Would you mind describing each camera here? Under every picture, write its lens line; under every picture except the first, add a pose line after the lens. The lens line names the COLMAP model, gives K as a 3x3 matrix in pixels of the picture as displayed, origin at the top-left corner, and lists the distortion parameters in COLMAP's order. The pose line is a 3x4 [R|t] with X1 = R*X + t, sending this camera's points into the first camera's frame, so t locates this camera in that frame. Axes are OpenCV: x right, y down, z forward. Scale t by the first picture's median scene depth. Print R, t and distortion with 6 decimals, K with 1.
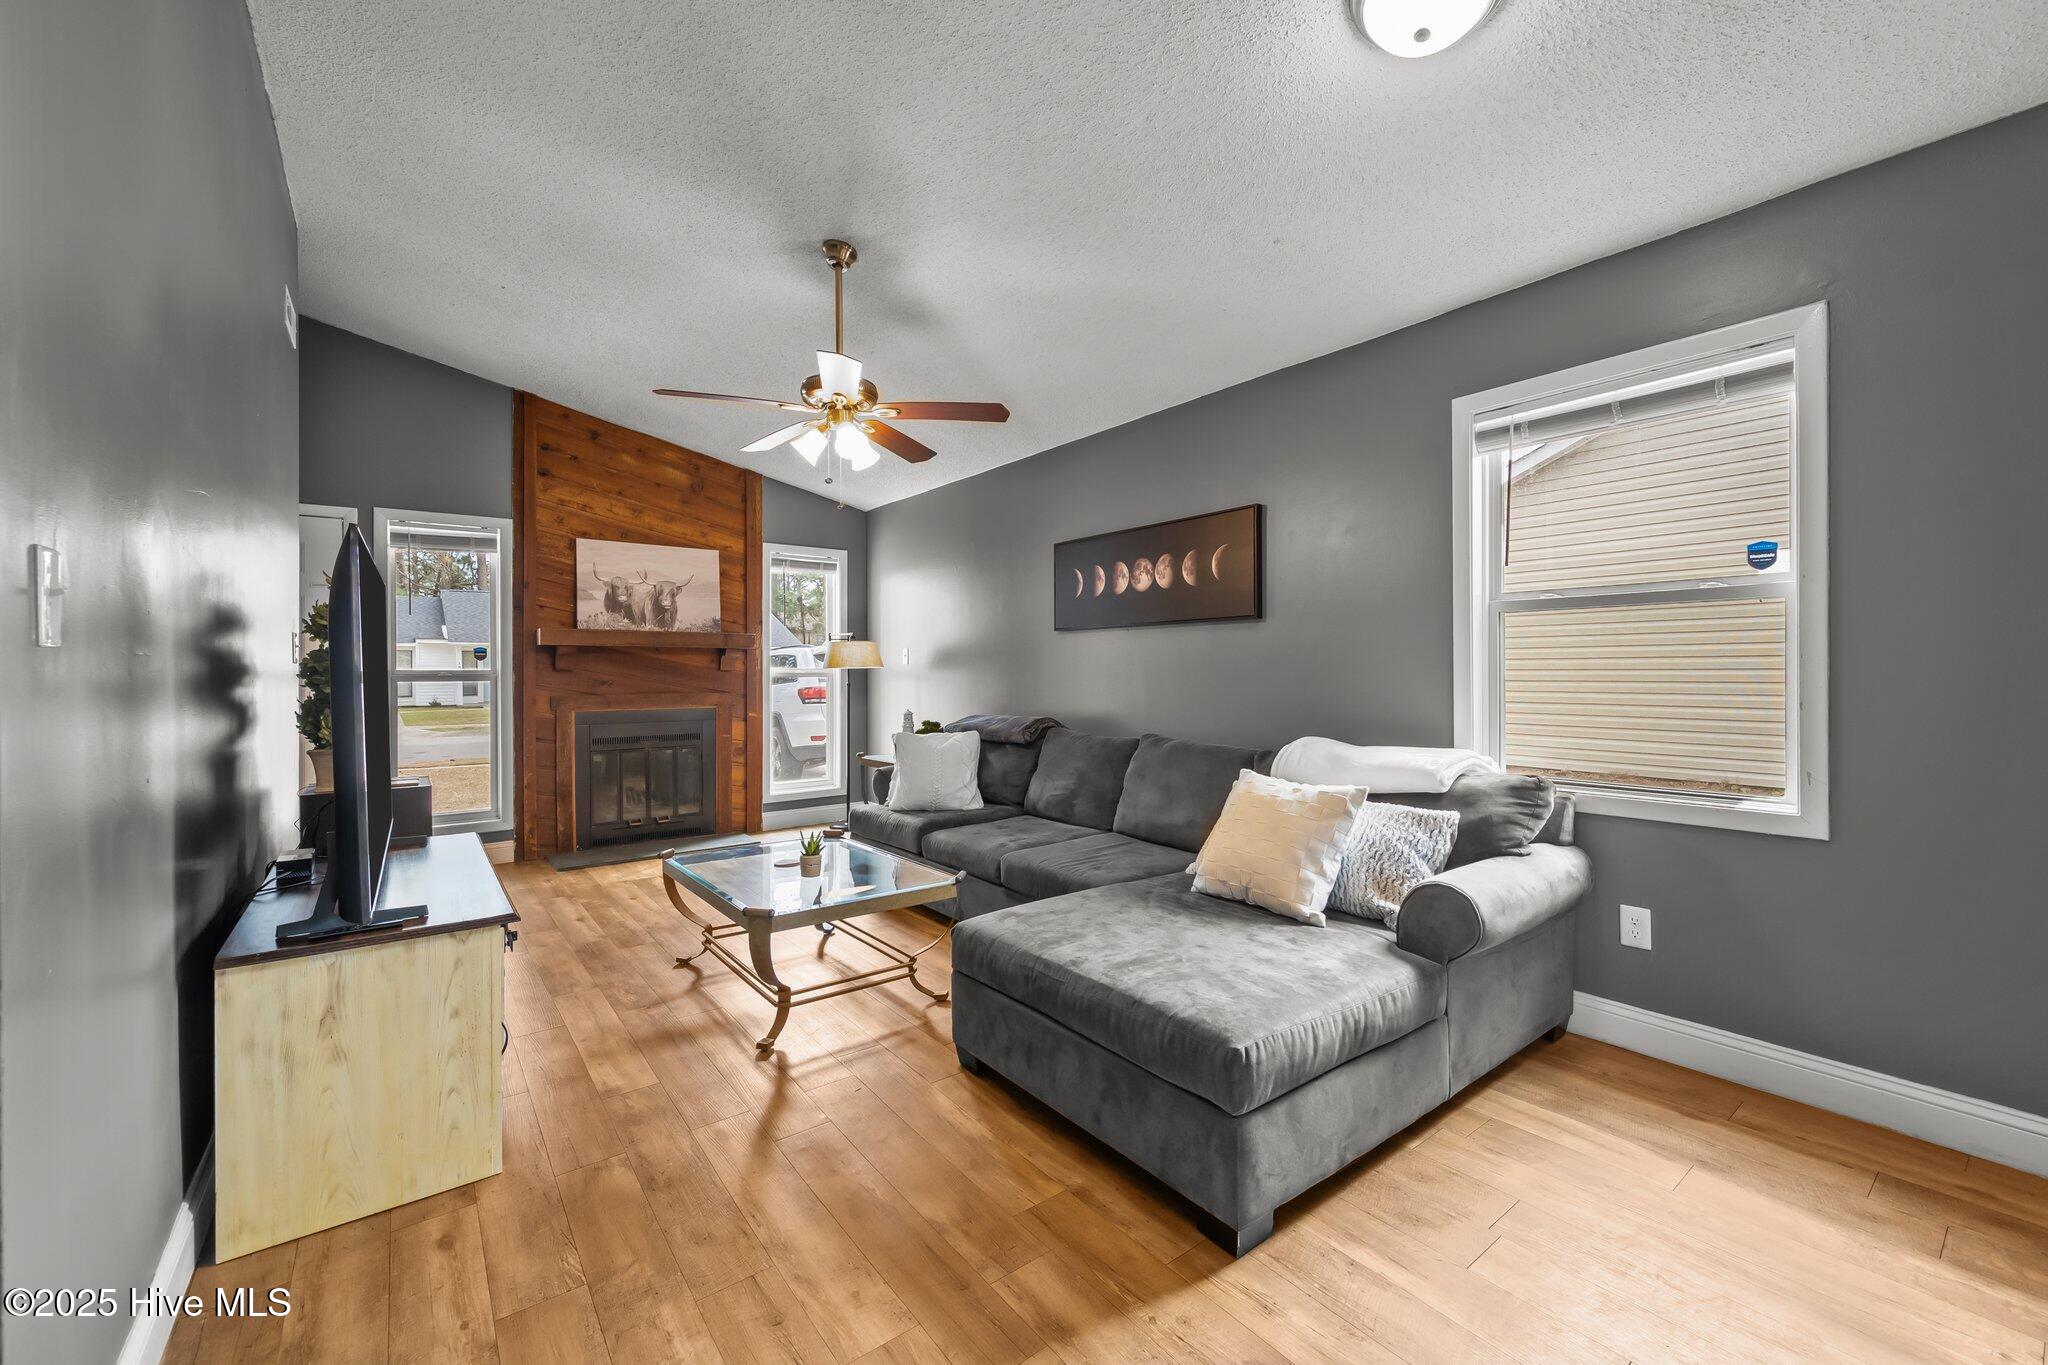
lens RADIAL K [[825.0, 0, 1034.4], [0, 825.0, 670.8], [0, 0, 1]] dist [0.001322, 0.000038]
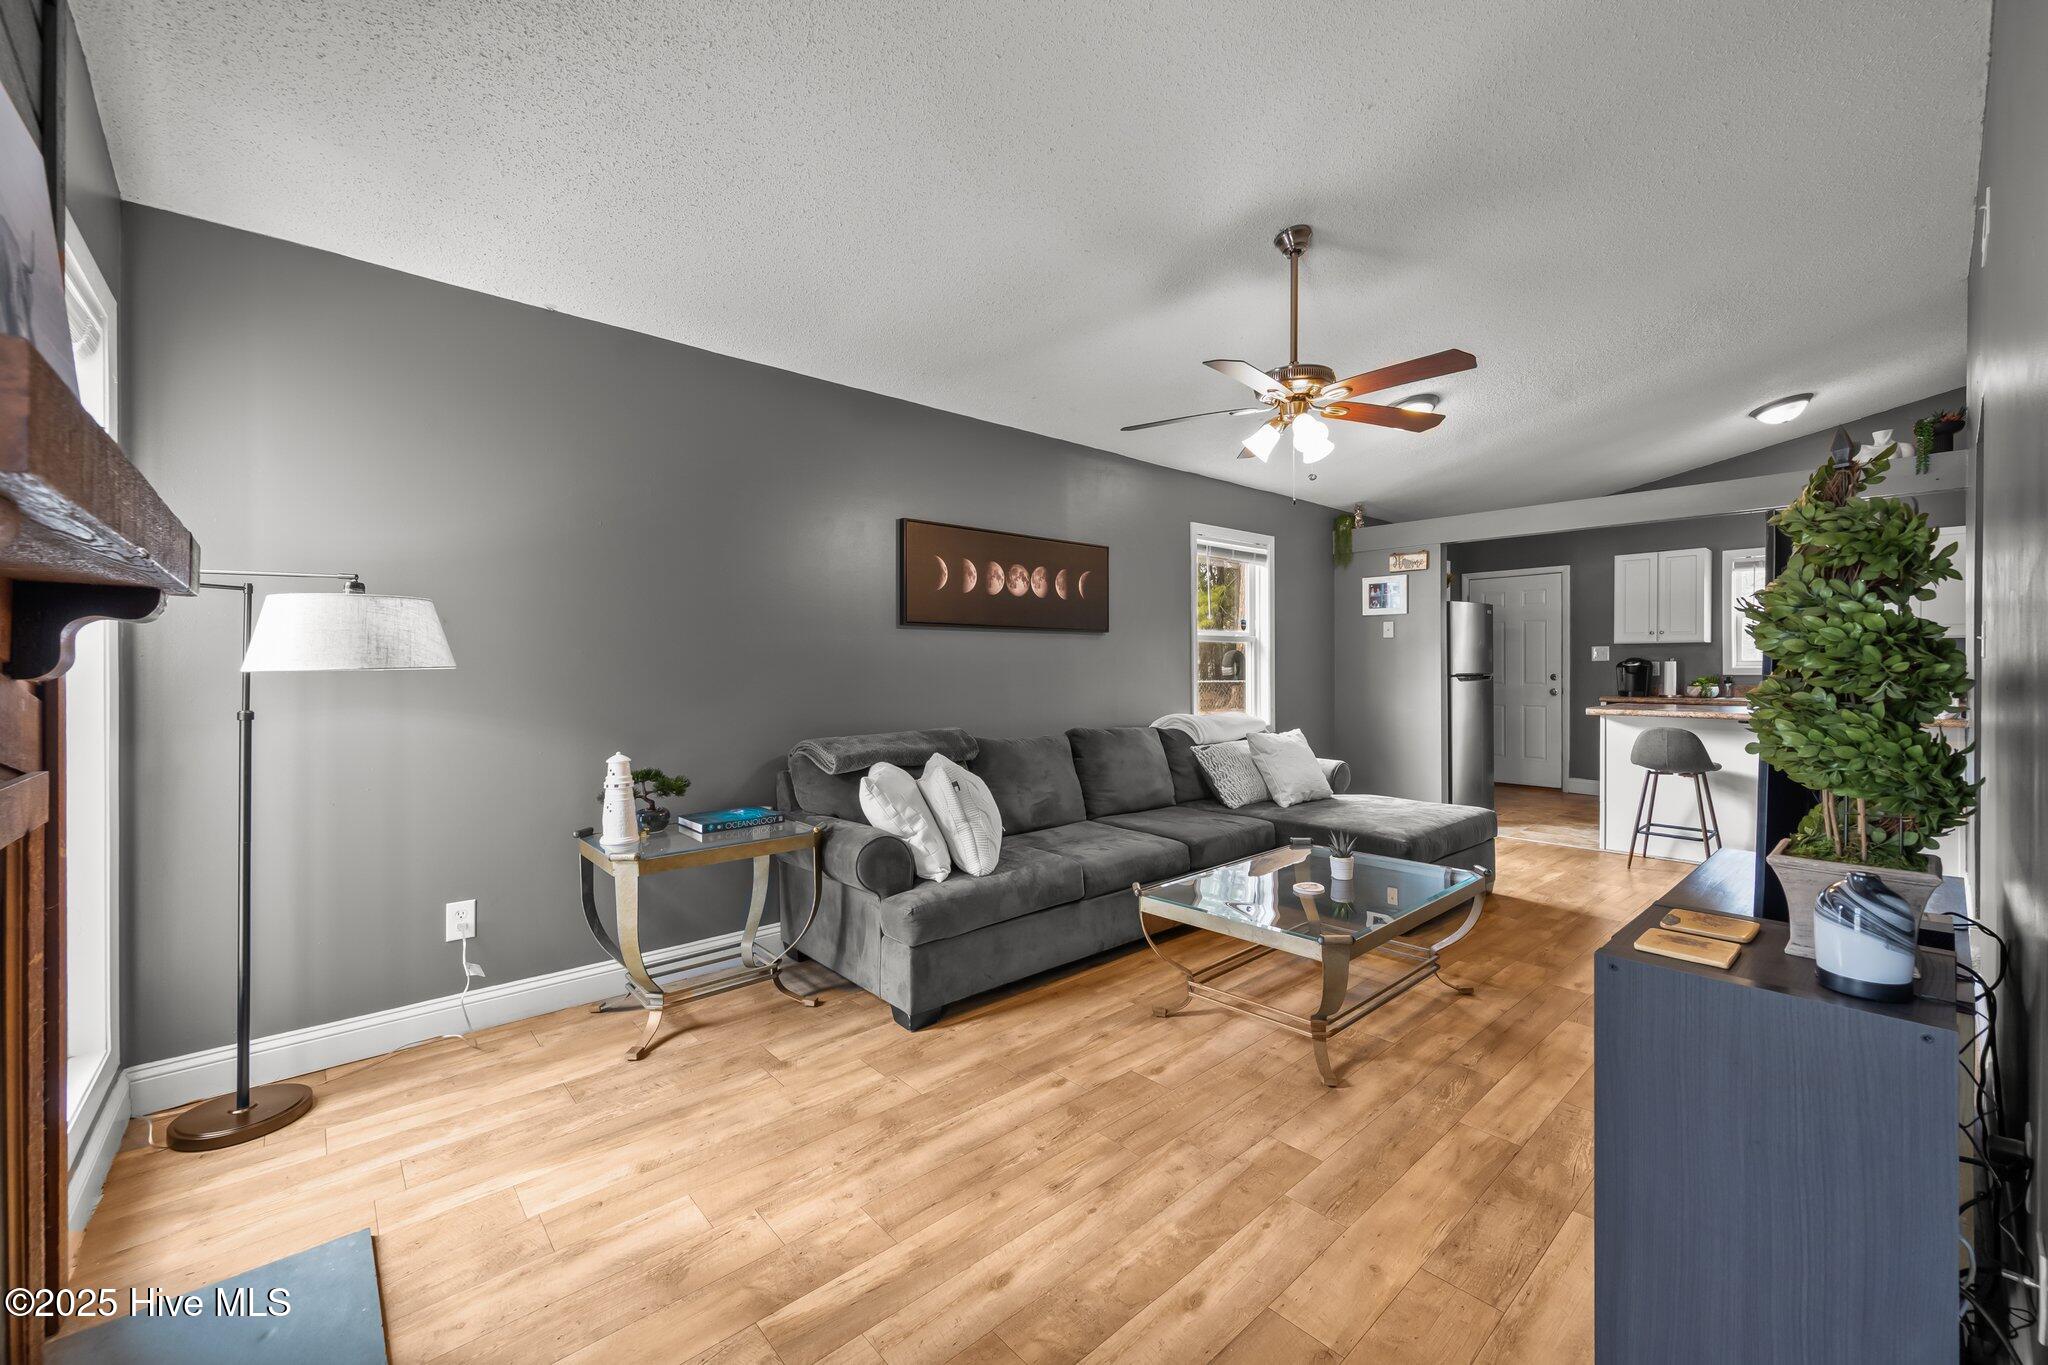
lens RADIAL K [[808.2, 0, 1031.0], [0, 808.2, 669.7], [0, 0, 1]] dist [0.002271, 0.000194]
pose [[-0.067654, 0.001585, 0.997708, -0.878689], [0.005523, 0.999984, -0.001215, -0.001731], [-0.997694, 0.005428, -0.067661, 1.038598]]
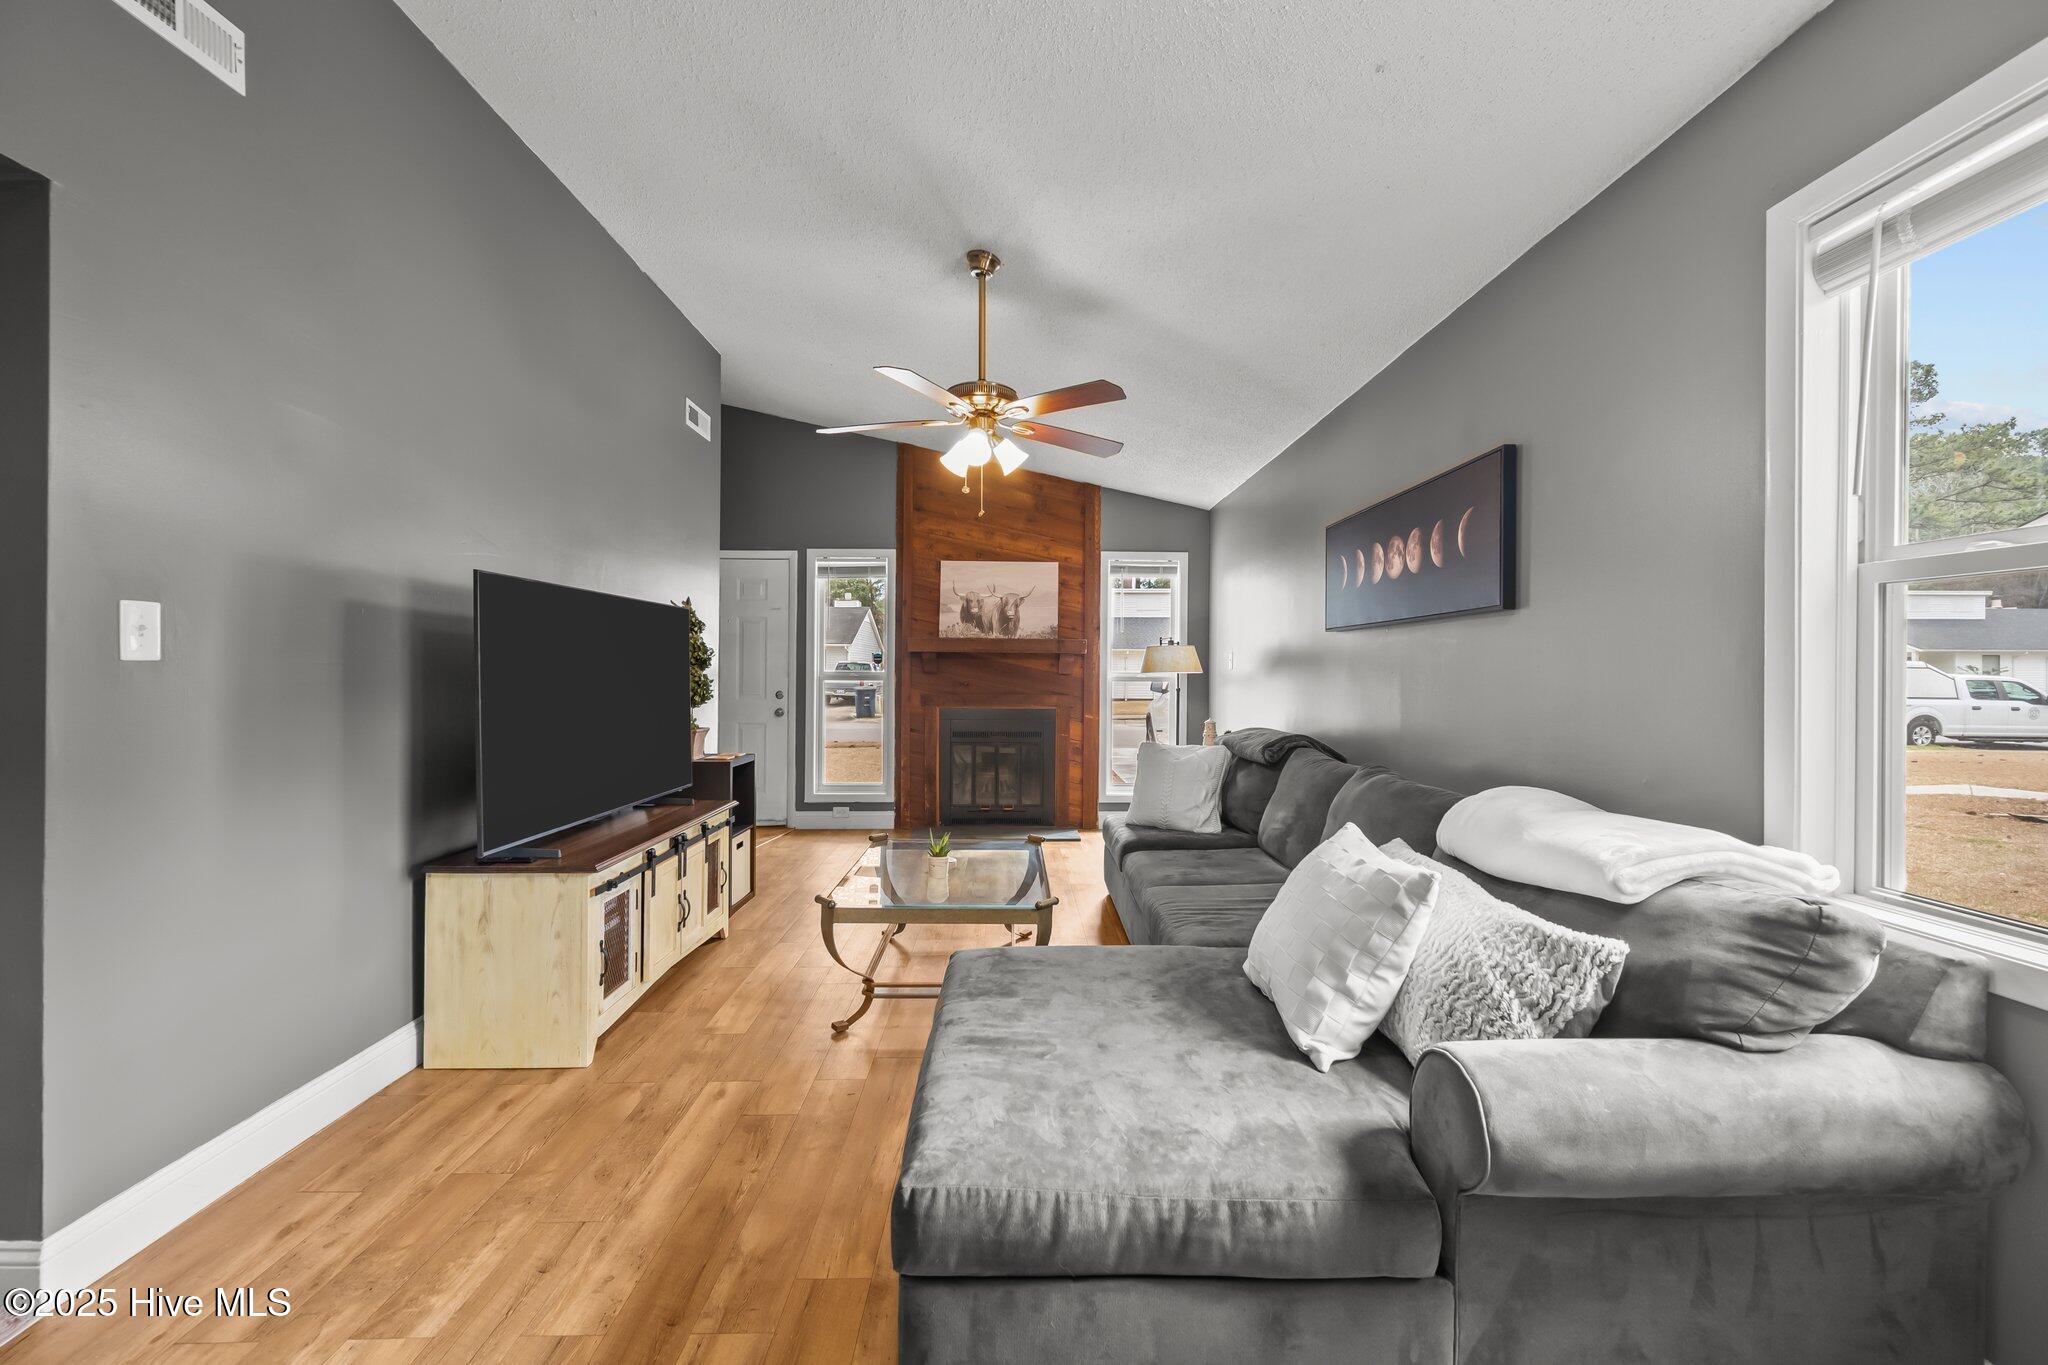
lens RADIAL K [[813.0, 0, 1032.5], [0, 813.0, 671.3], [0, 0, 1]] dist [0.000218, -0.000181]
pose [[0.805708, 0.008990, -0.592245, 0.304790], [-0.010438, 0.999945, 0.000979, -0.006859], [0.592221, 0.005393, 0.805758, 0.182018]]
